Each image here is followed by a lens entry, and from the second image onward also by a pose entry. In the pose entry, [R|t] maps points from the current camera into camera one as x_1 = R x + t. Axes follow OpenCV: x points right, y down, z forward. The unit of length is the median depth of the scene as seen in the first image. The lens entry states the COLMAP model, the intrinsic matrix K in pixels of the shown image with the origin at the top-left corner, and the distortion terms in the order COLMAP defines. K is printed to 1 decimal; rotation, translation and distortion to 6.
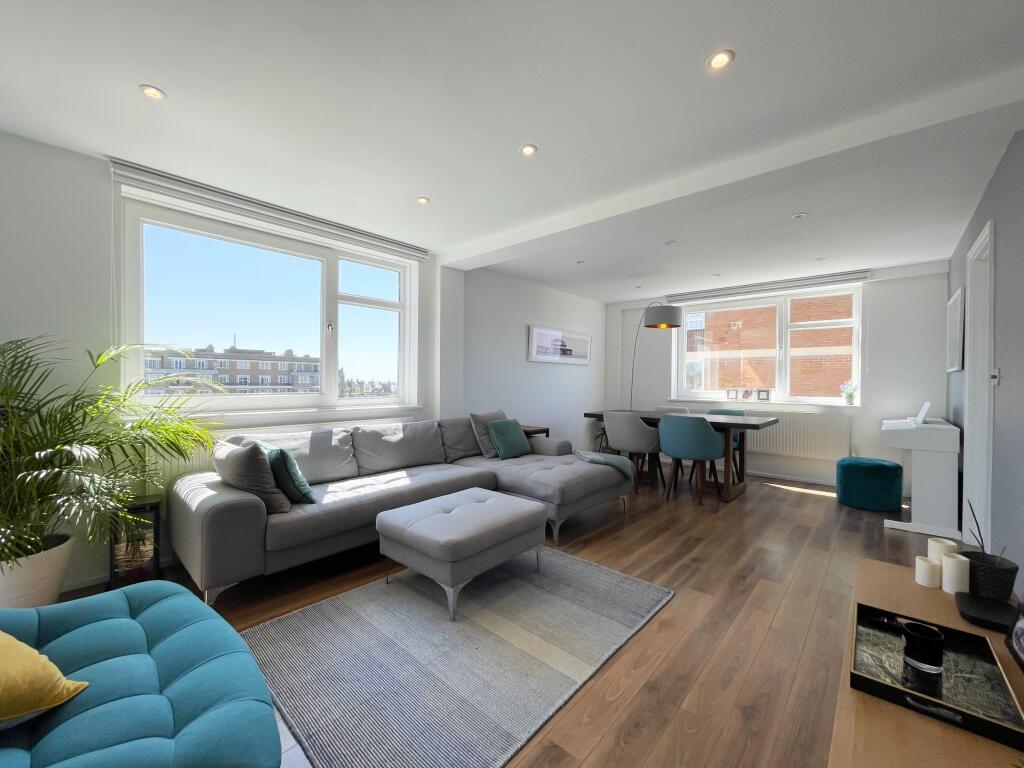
lens RADIAL K [[412.1, 0, 510.1], [0, 412.1, 381.4], [0, 0, 1]] dist [-0.000166, -0.000153]
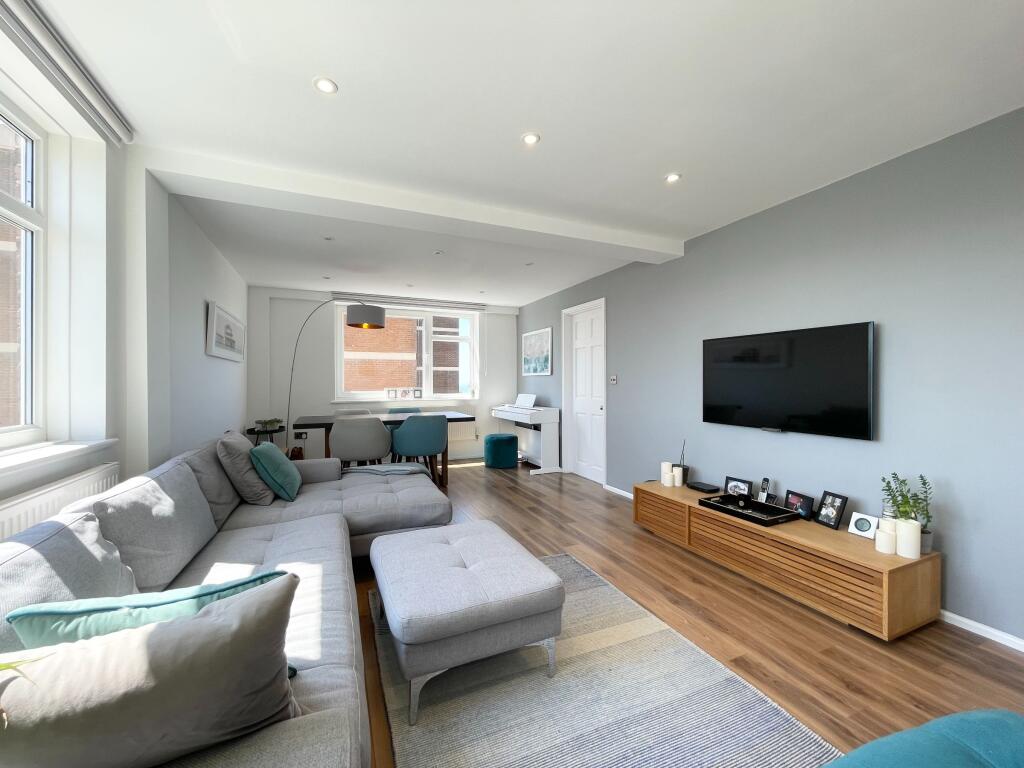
lens RADIAL K [[412.1, 0, 508.6], [0, 412.1, 383.8], [0, 0, 1]] dist [-0.000166, -0.000153]
pose [[0.426066, -0.013314, 0.904594, -0.398420], [0.006531, 0.999911, 0.011641, -0.007835], [-0.904668, 0.000948, 0.426115, 0.313538]]
